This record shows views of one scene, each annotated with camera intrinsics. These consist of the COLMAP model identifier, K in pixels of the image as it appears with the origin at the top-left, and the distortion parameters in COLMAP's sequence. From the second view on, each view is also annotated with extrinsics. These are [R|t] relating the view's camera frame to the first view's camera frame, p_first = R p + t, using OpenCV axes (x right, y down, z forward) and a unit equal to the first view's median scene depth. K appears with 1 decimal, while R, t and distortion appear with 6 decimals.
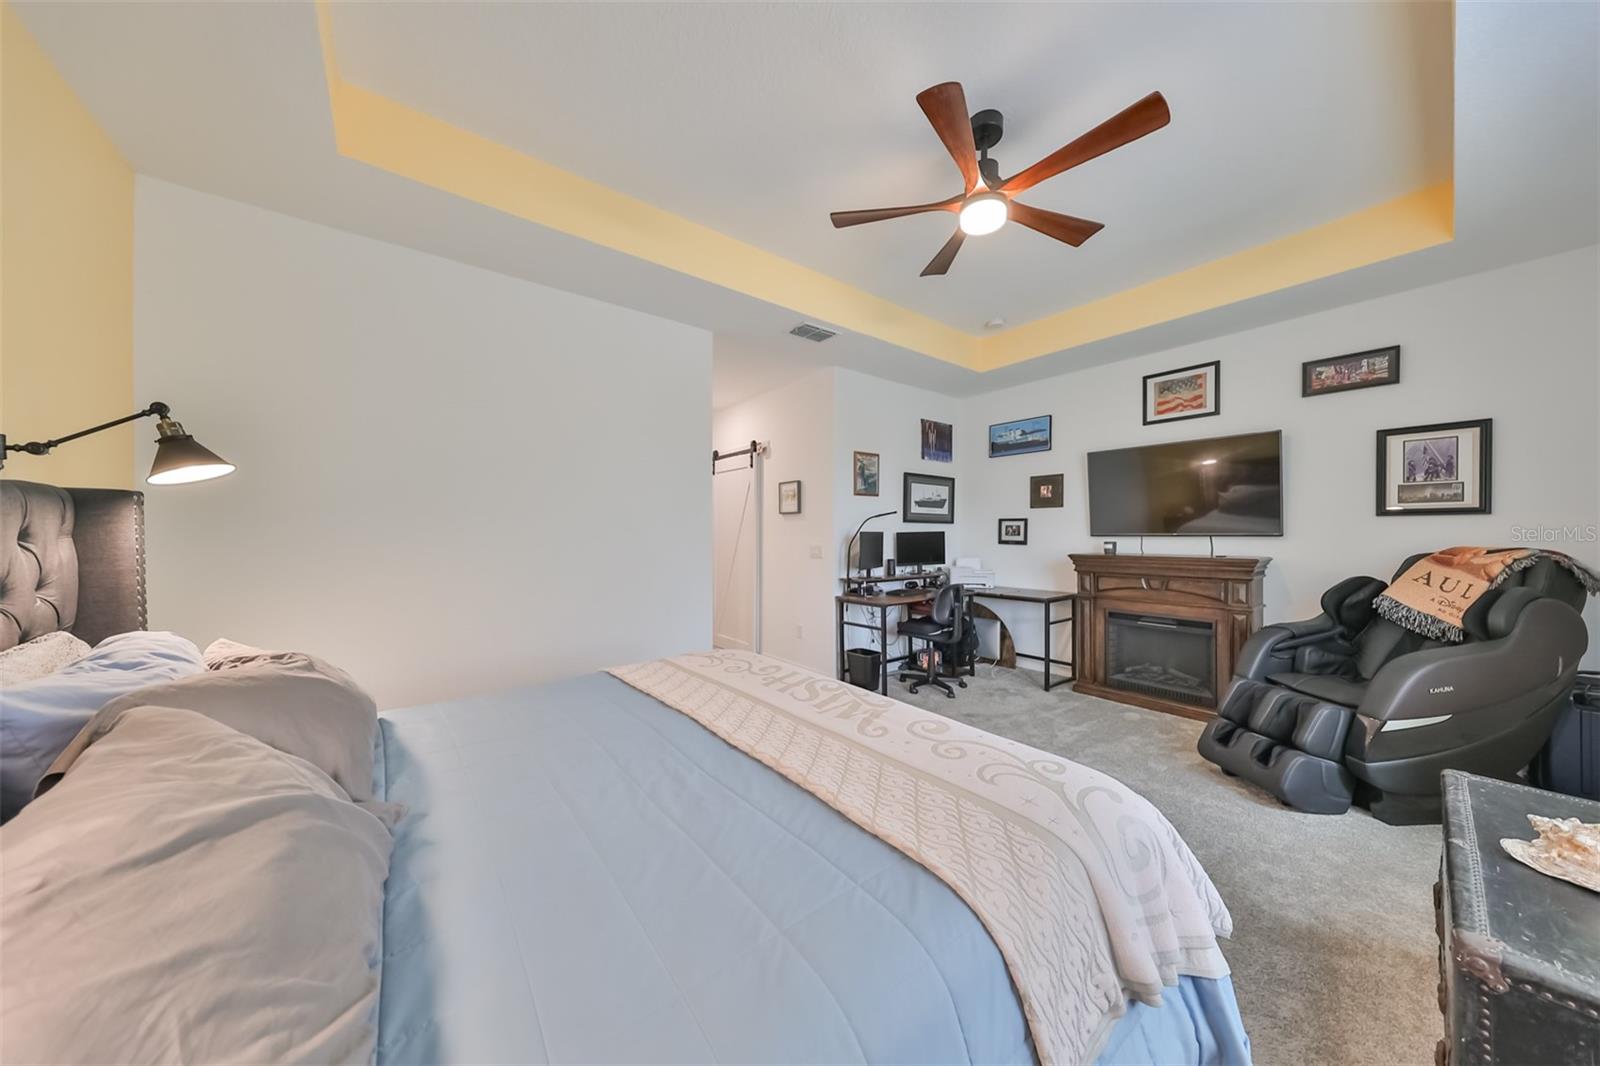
lens RADIAL K [[506.9, 0, 781.7], [0, 506.9, 533.2], [0, 0, 1]] dist [-0.002839, 0.000706]
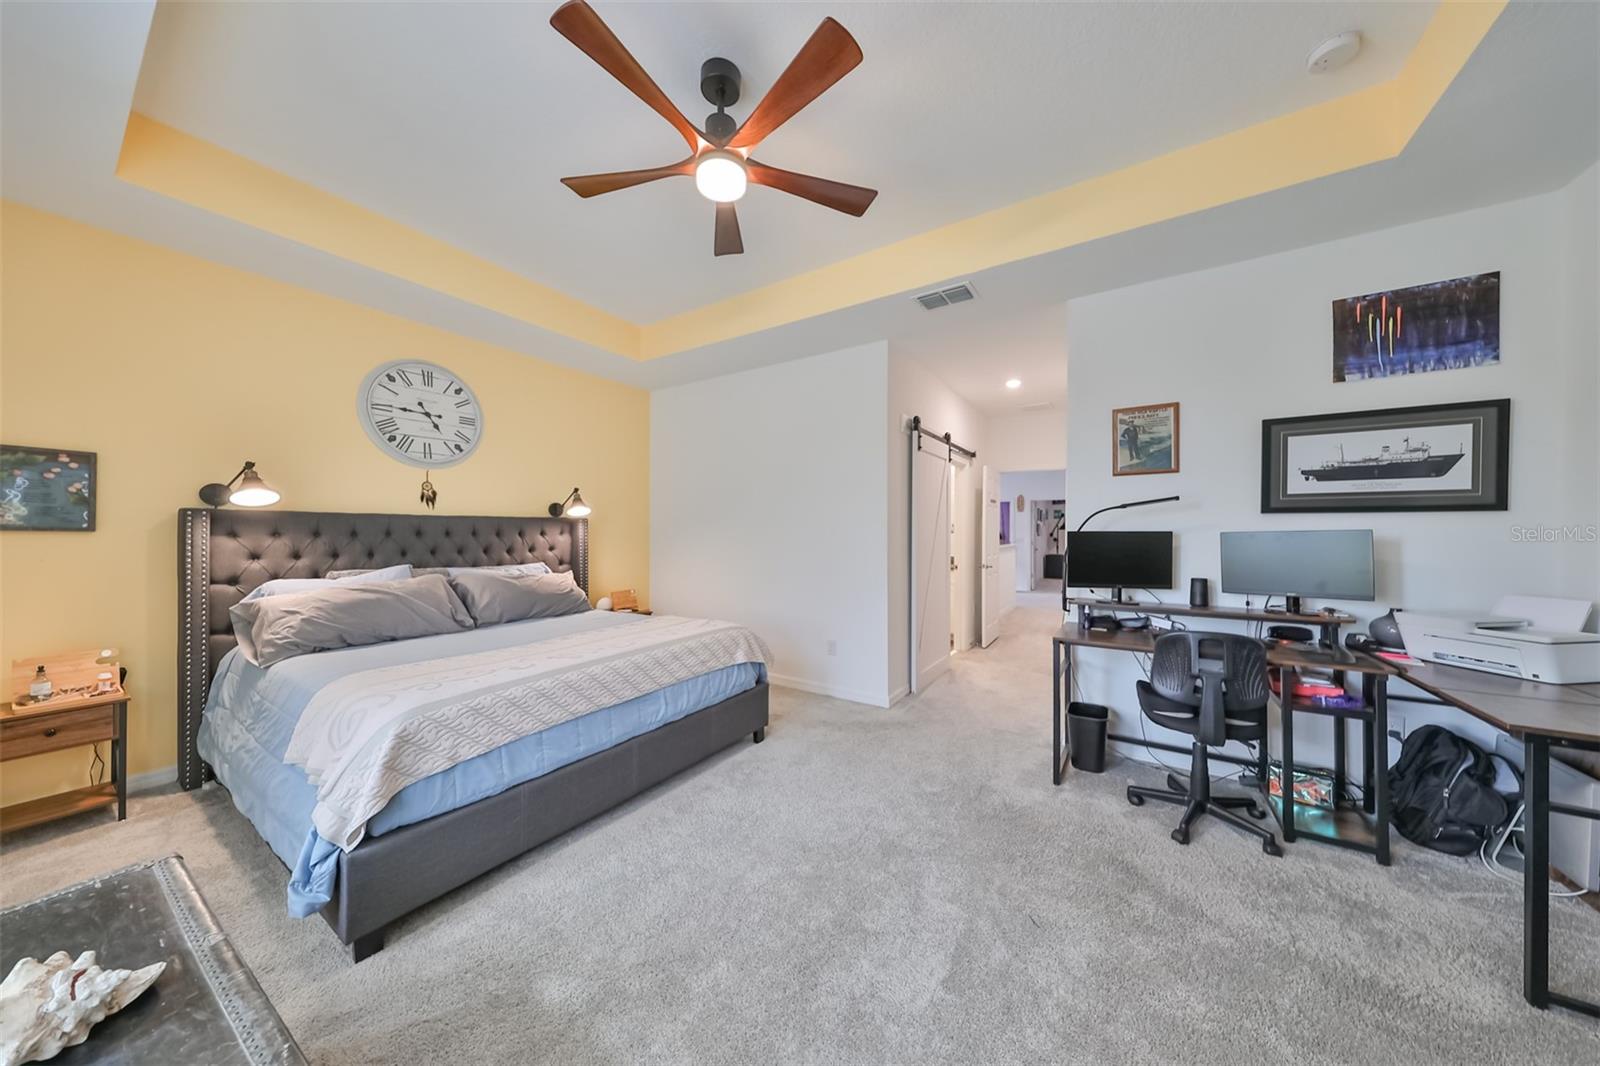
lens RADIAL K [[506.9, 0, 797.5], [0, 506.9, 527.3], [0, 0, 1]] dist [-0.002839, 0.000706]
pose [[0.340589, -0.010025, -0.940159, 0.702828], [-0.001088, 0.999938, -0.011057, -0.000813], [0.940212, 0.004788, 0.340557, 0.437712]]
